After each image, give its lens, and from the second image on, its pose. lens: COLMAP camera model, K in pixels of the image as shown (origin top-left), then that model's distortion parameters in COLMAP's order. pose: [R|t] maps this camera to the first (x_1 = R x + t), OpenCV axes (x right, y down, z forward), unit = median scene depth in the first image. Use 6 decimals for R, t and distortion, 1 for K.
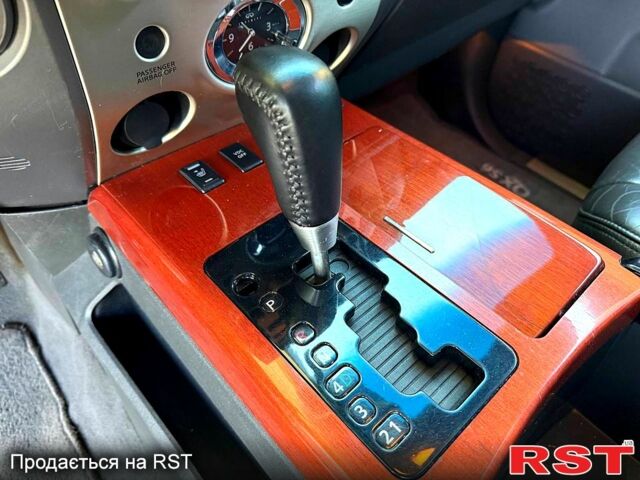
lens RADIAL K [[486.0, 0, 333.5], [0, 486.0, 241.5], [0, 0, 1]] dist [0.047434, -0.214204]
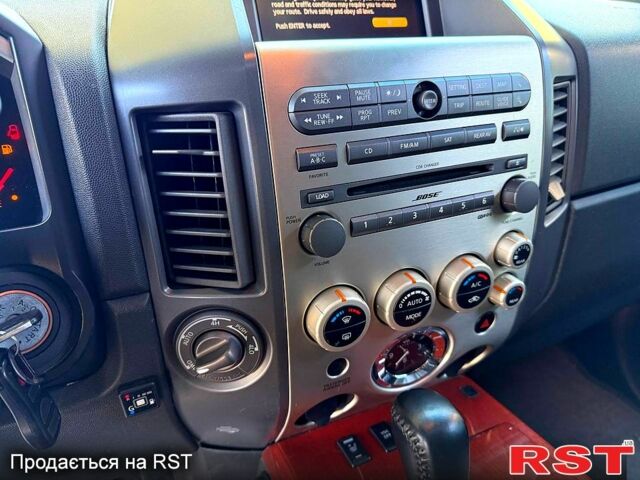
lens RADIAL K [[458.4, 0, 316.2], [0, 458.4, 238.4], [0, 0, 1]] dist [0.069528, -0.170083]
pose [[0.939761, 0.047615, -0.338499, 0.014429], [-0.189317, 0.897010, -0.399415, -0.138519], [0.284619, 0.439439, 0.851989, -0.284746]]
